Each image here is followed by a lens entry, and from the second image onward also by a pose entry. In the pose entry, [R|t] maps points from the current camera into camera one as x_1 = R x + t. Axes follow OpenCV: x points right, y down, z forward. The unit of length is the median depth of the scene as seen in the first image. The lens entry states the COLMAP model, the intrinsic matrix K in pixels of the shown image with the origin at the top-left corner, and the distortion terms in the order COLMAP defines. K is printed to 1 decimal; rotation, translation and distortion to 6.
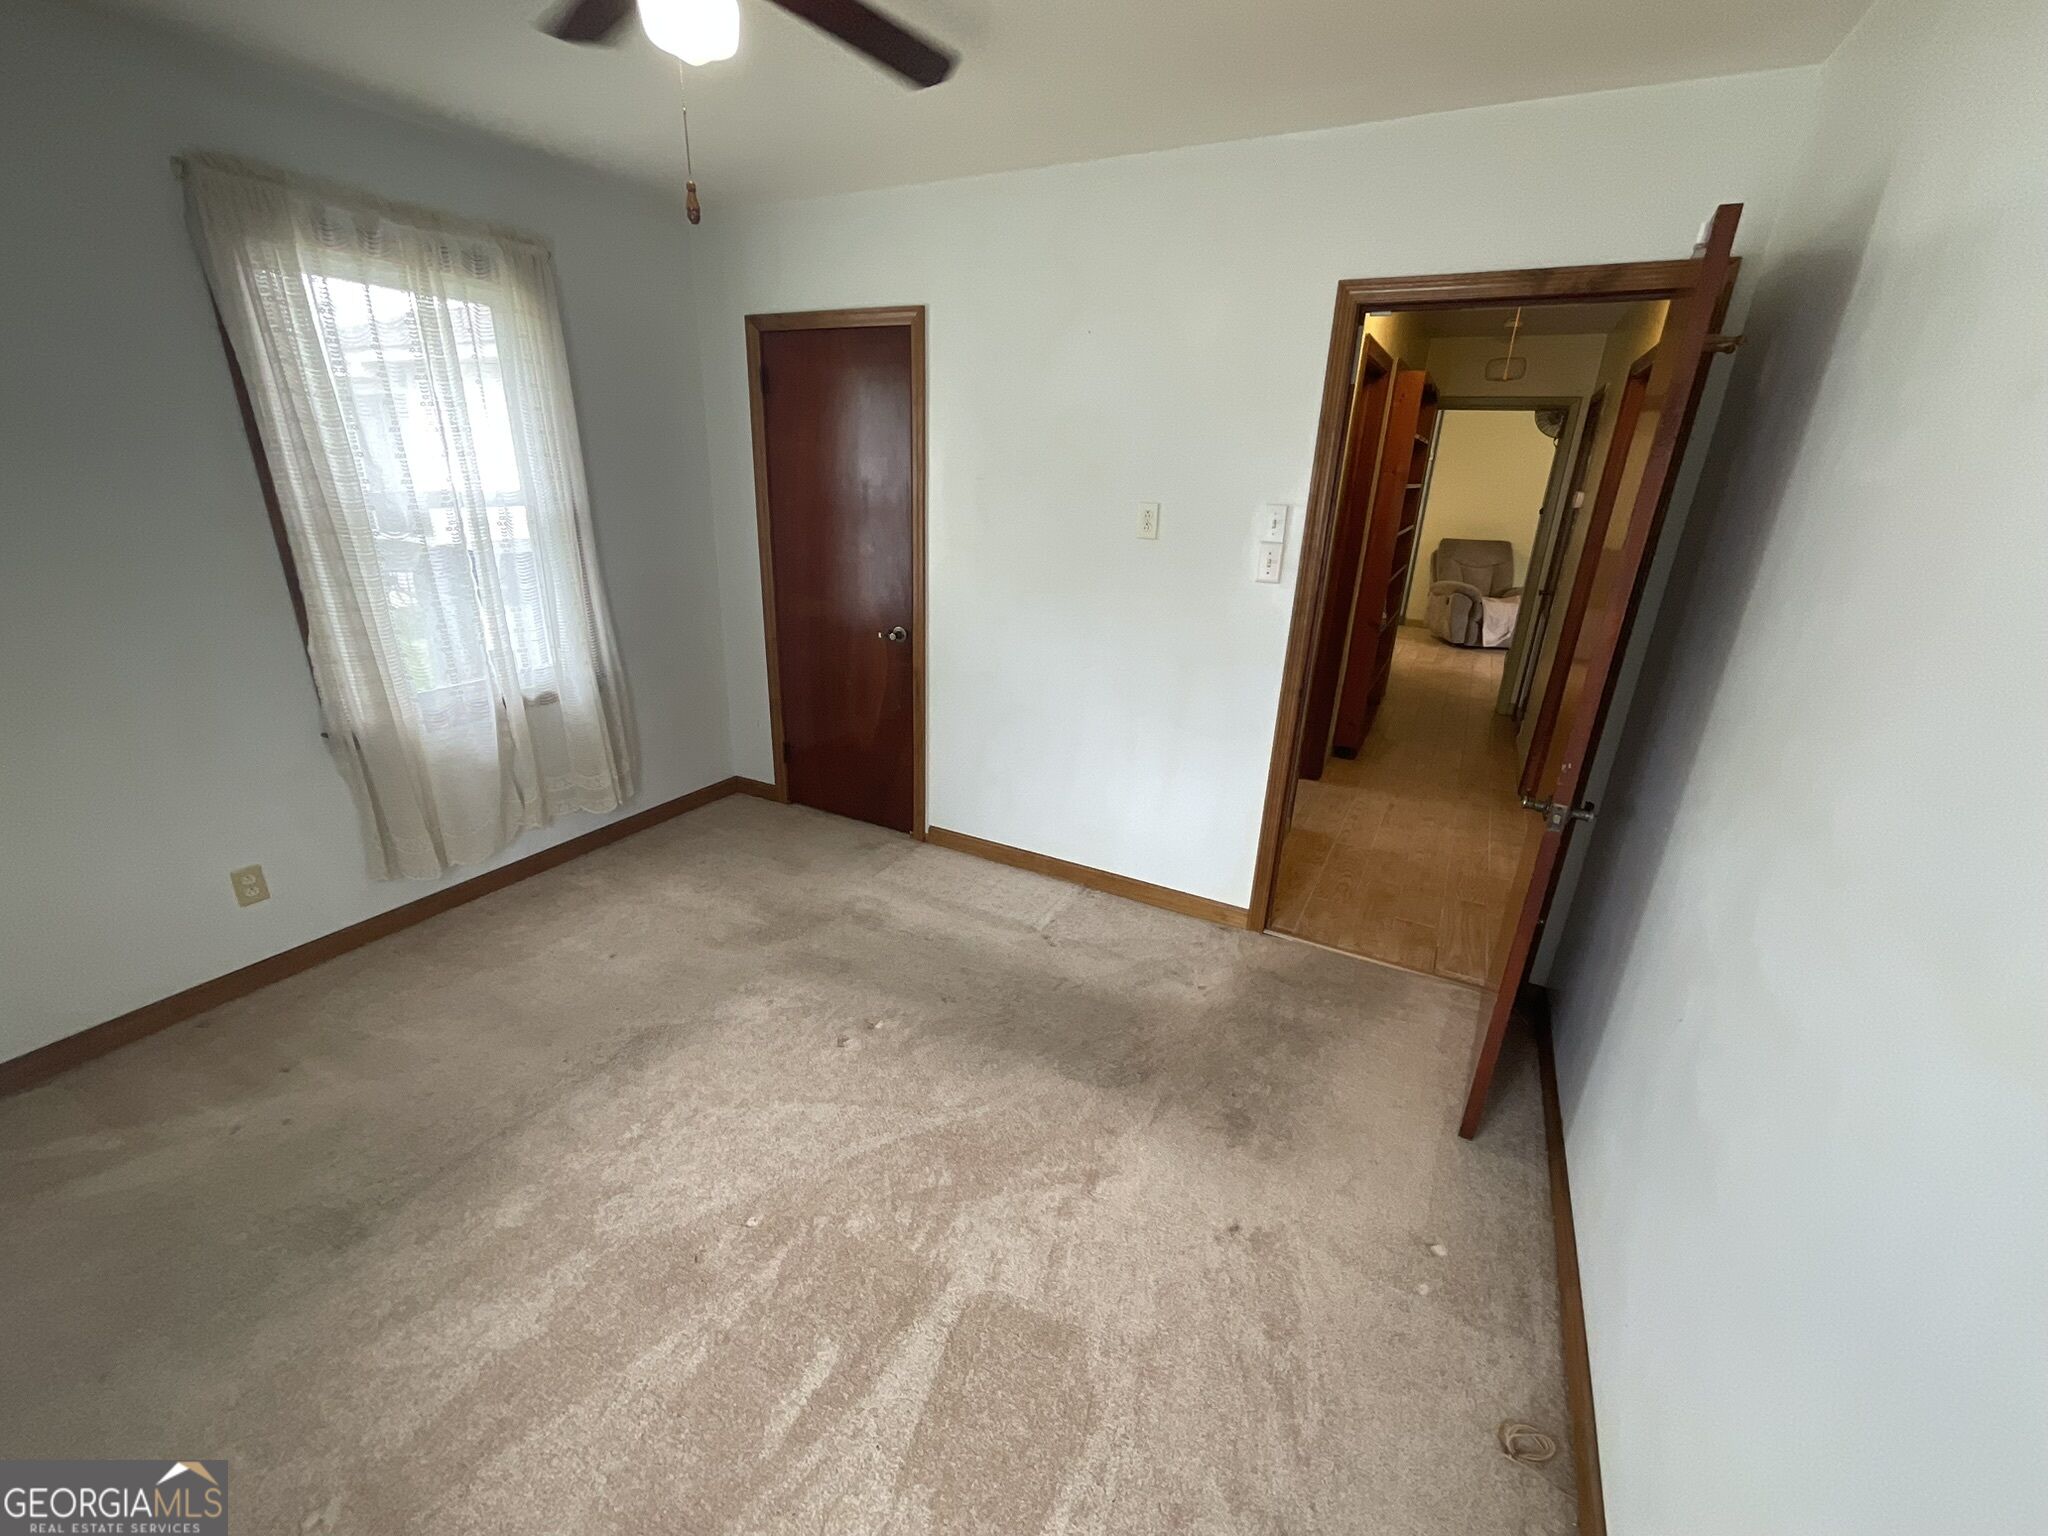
lens RADIAL K [[821.7, 0, 1024.0], [0, 821.7, 768.0], [0, 0, 1]] dist [-0.000889, -0.000136]
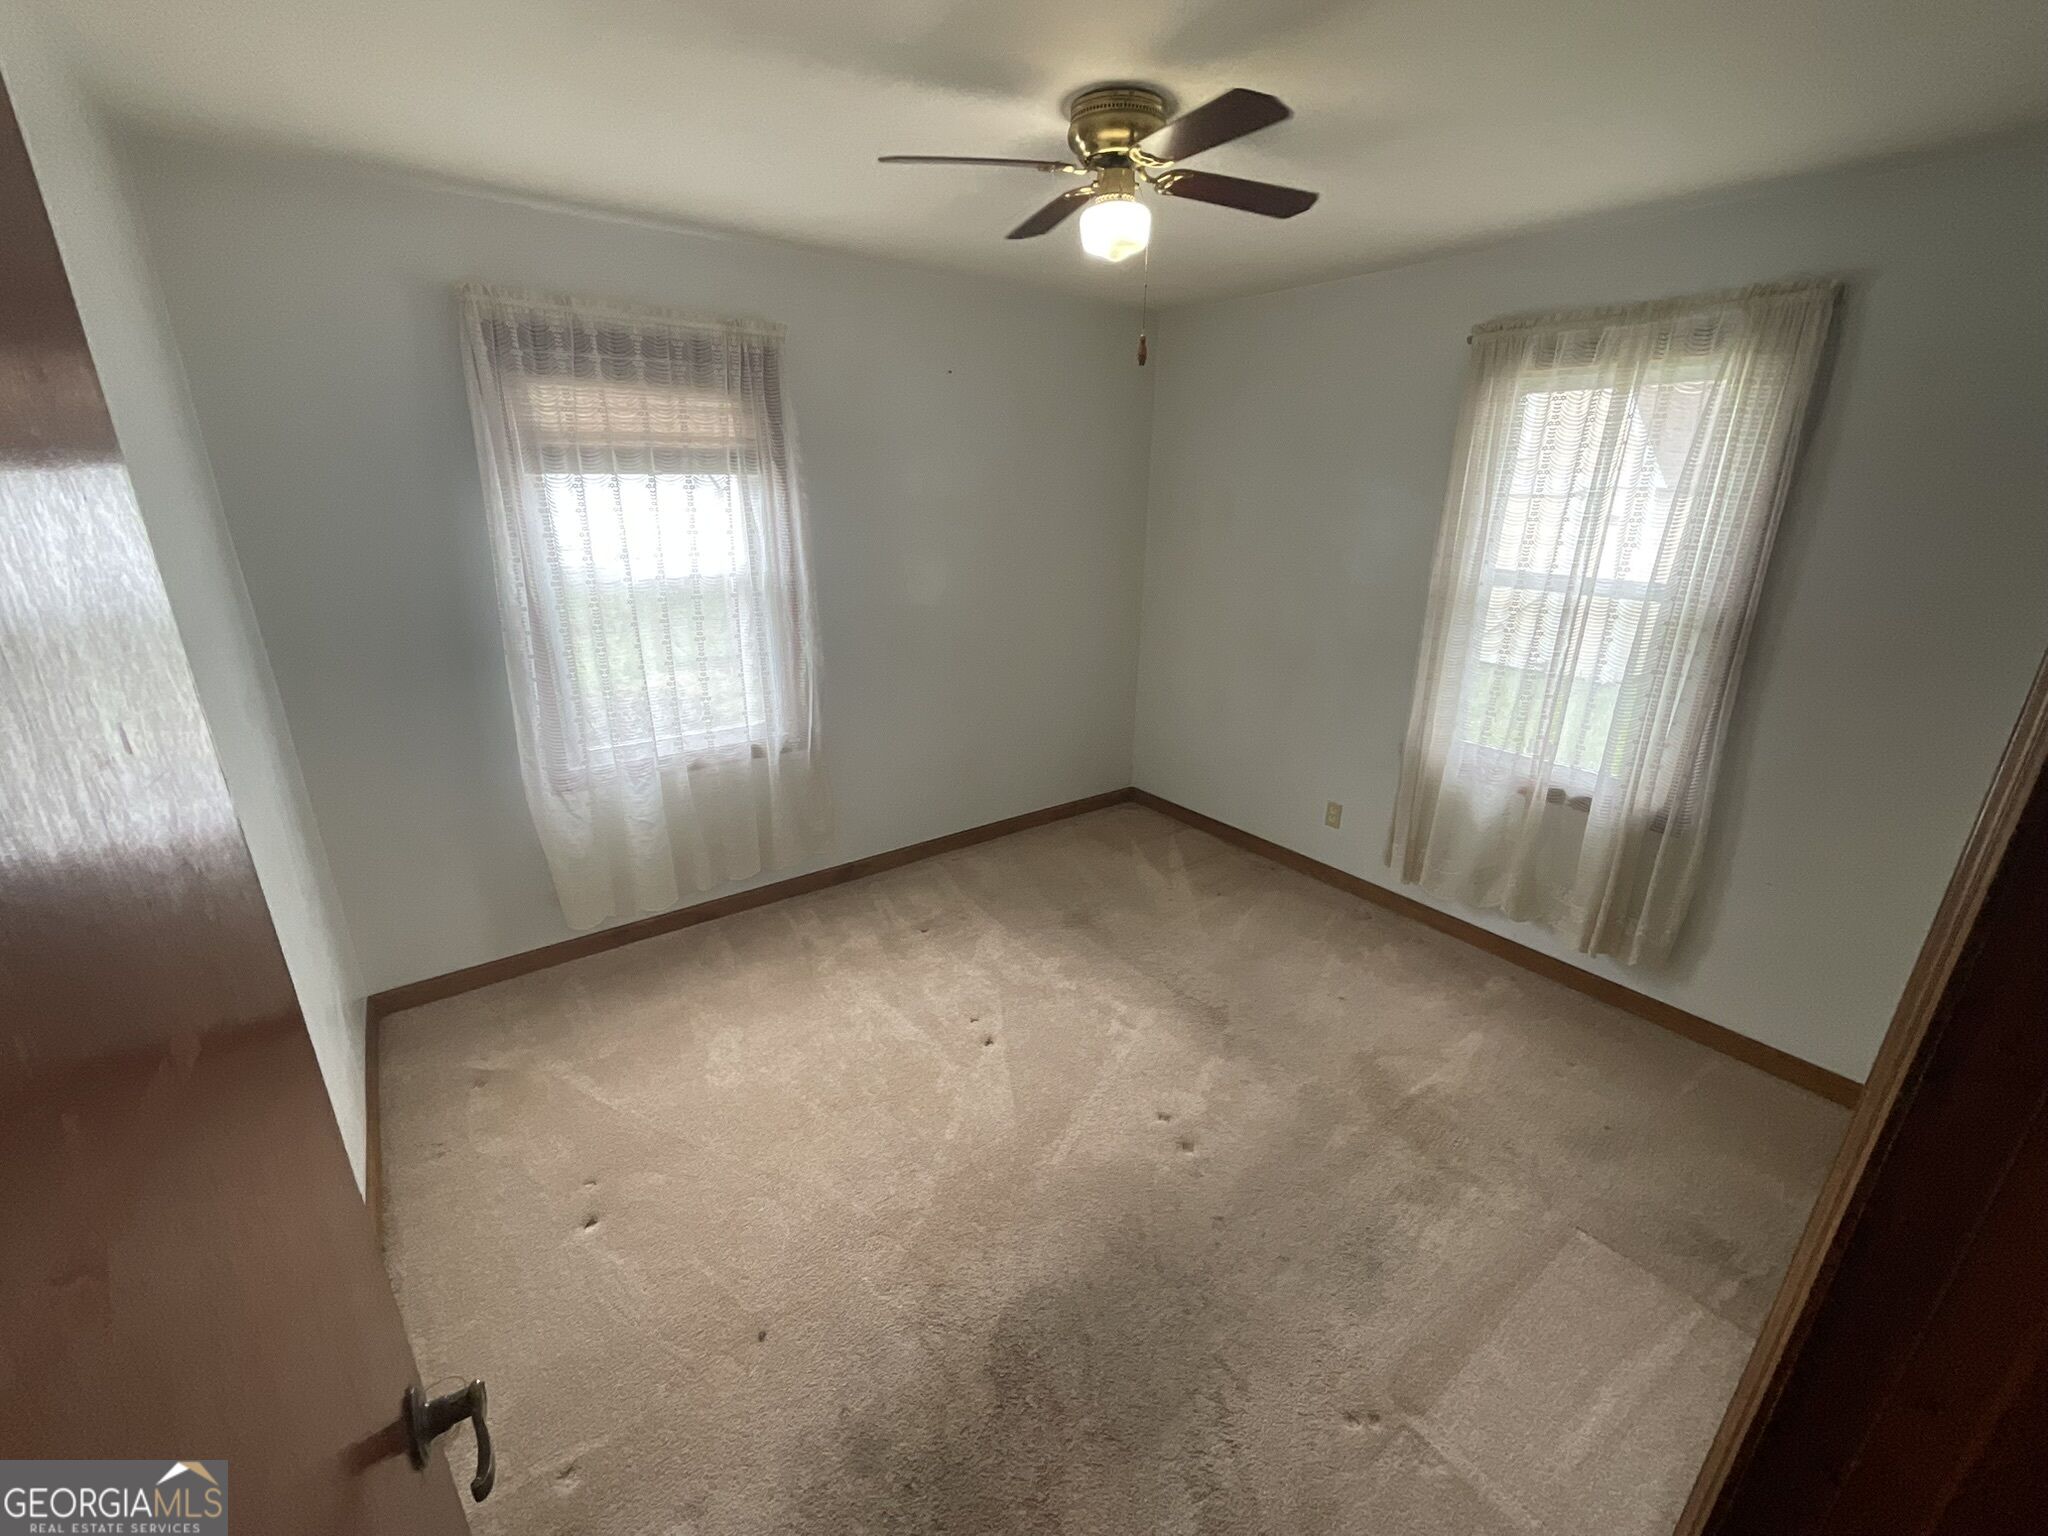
lens RADIAL K [[832.4, 0, 1027.5], [0, 832.4, 772.7], [0, 0, 1]] dist [-0.014990, -0.000177]
pose [[-0.417240, 0.265278, -0.869217, 0.575656], [-0.338539, 0.842240, 0.419550, -0.362836], [0.843387, 0.469317, -0.261610, 0.883082]]
